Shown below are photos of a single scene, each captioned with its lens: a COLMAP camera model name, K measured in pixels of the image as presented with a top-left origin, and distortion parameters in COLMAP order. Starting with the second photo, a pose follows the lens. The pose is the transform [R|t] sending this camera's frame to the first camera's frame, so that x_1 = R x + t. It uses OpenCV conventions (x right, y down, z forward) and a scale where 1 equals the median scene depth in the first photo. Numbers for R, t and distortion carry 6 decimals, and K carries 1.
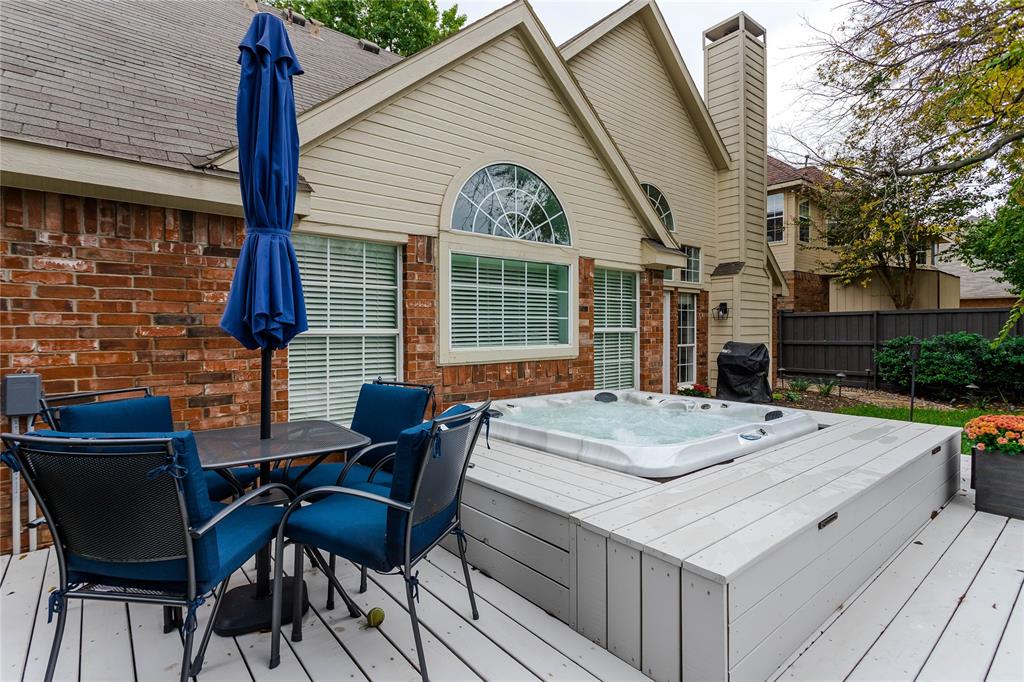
lens RADIAL K [[487.3, 0, 511.4], [0, 487.3, 335.8], [0, 0, 1]] dist [0.000495, 0.001940]
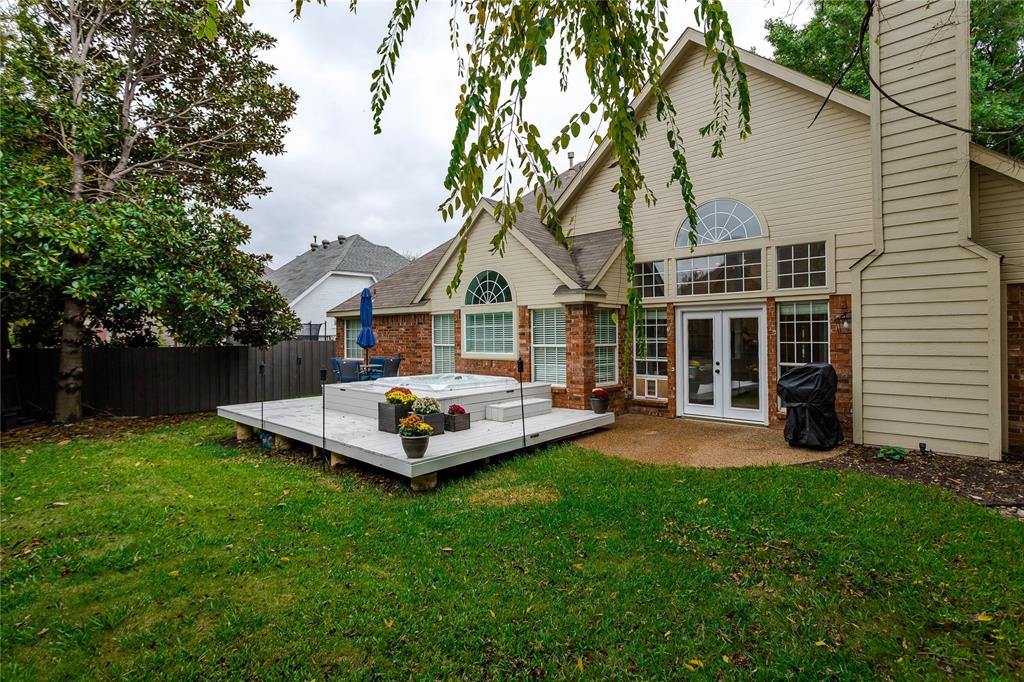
lens RADIAL K [[487.3, 0, 512.4], [0, 487.3, 338.8], [0, 0, 1]] dist [0.000495, 0.001940]
pose [[0.157530, 0.005216, -0.987500, 1.997754], [-0.004336, 0.999980, 0.004591, -0.045440], [0.987505, 0.003559, 0.157550, 0.697182]]
